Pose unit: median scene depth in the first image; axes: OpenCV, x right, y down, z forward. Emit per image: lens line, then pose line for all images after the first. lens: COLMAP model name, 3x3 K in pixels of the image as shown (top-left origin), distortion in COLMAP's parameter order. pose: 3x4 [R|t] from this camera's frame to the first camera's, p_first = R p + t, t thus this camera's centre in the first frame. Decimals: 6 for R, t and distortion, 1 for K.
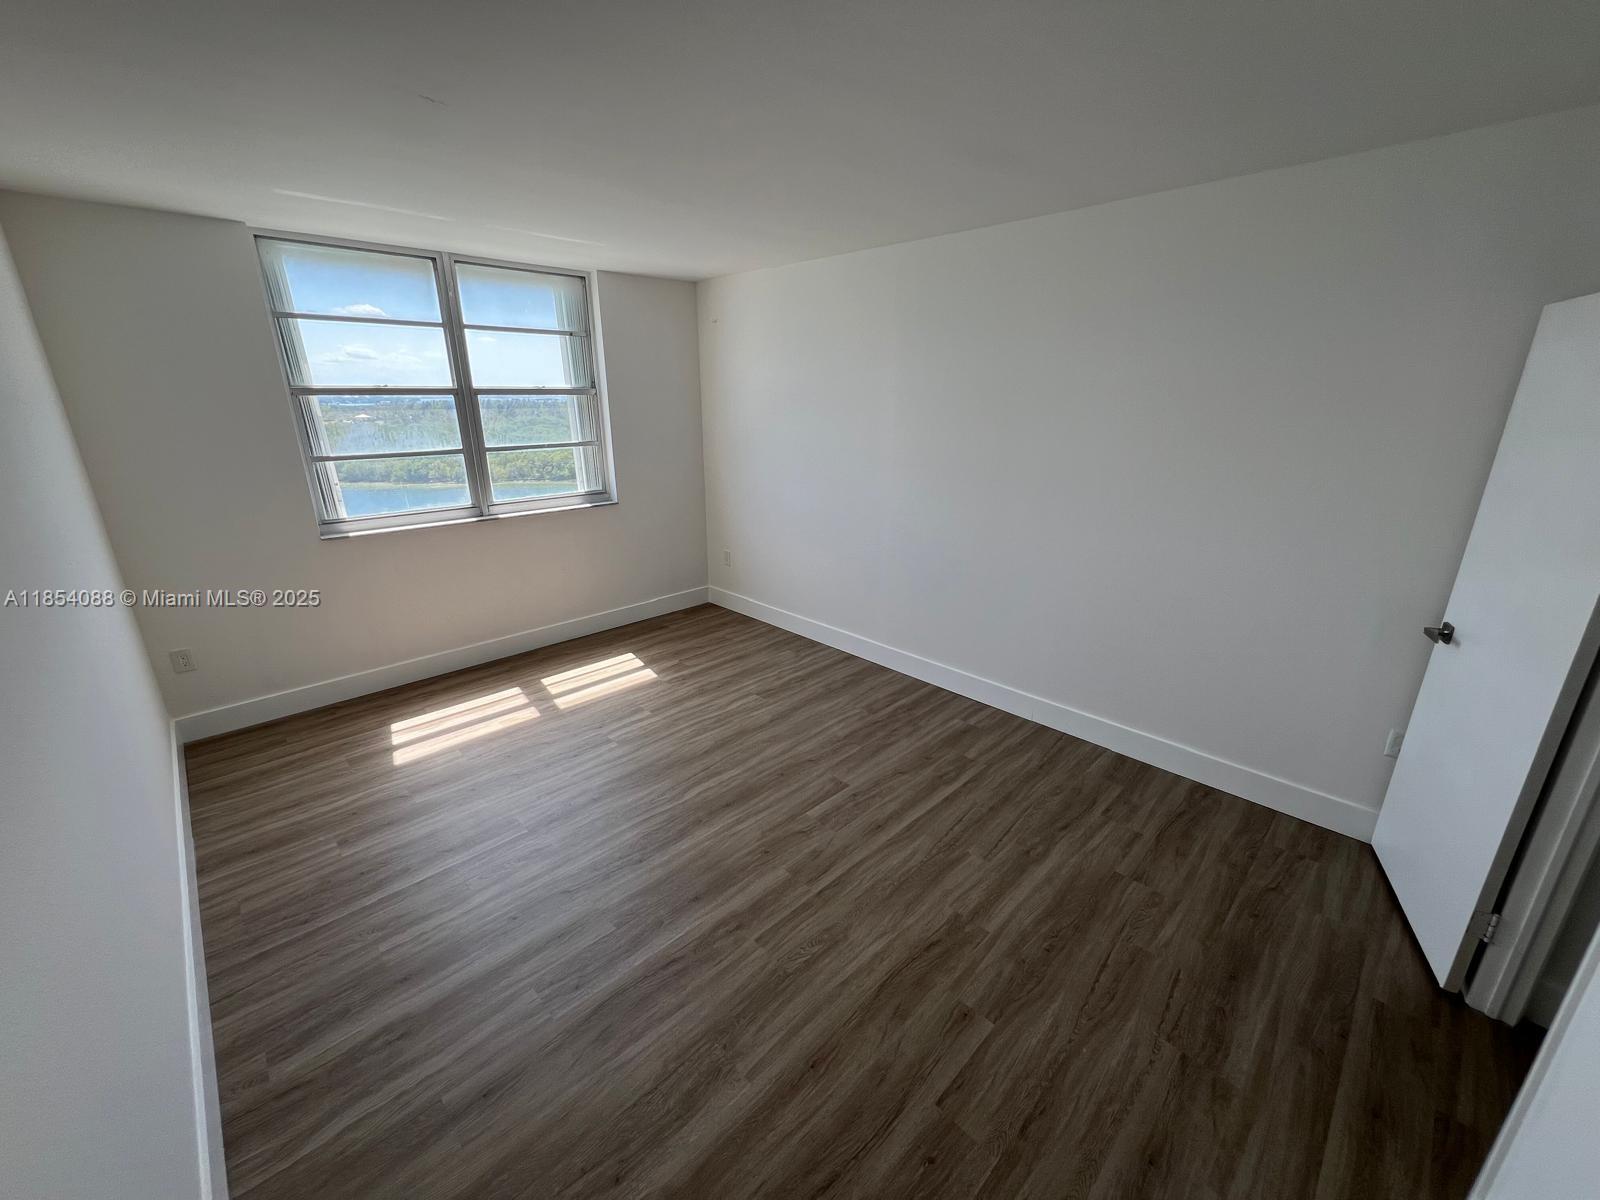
lens RADIAL K [[643.4, 0, 800.0], [0, 643.4, 600.0], [0, 0, 1]] dist [0.001316, 0.000168]
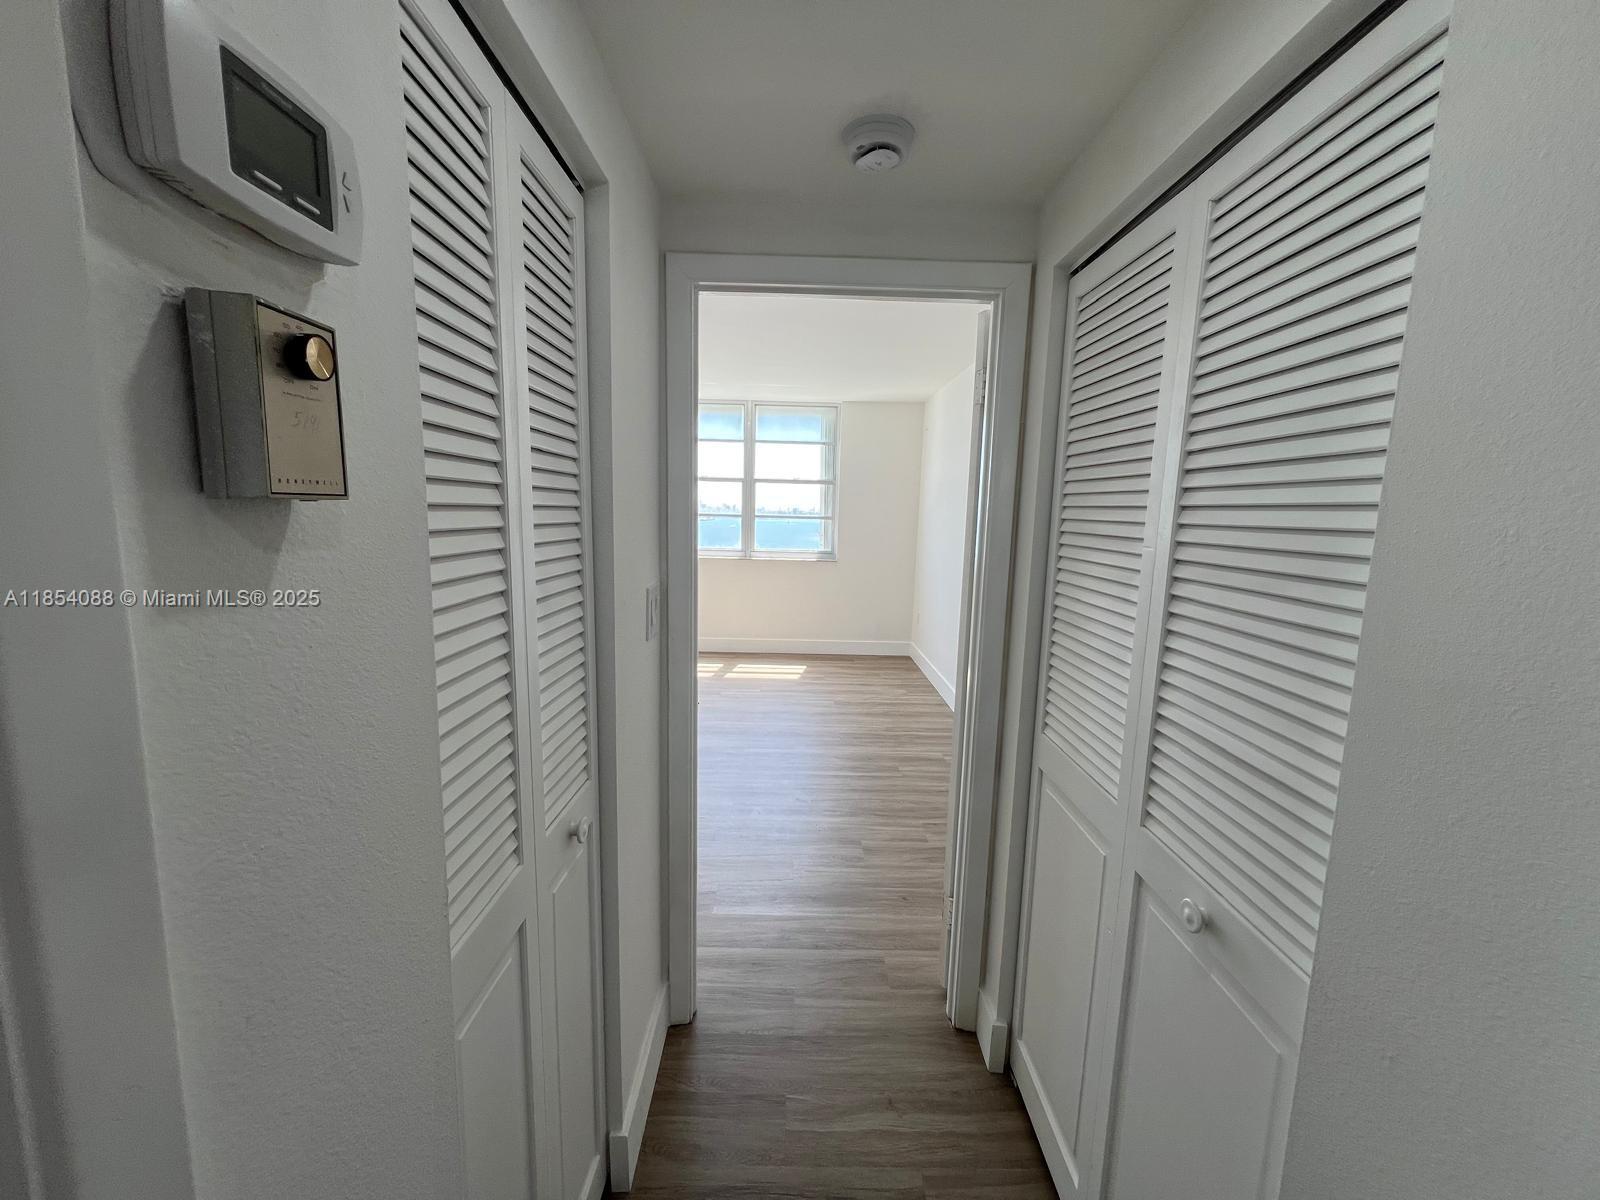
lens RADIAL K [[643.4, 0, 800.0], [0, 643.4, 600.0], [0, 0, 1]] dist [0.001316, 0.000168]
pose [[0.718531, 0.117015, -0.685580, 0.753188], [-0.237961, 0.967614, -0.084246, 0.077228], [0.653519, 0.223675, 0.723106, -0.018175]]
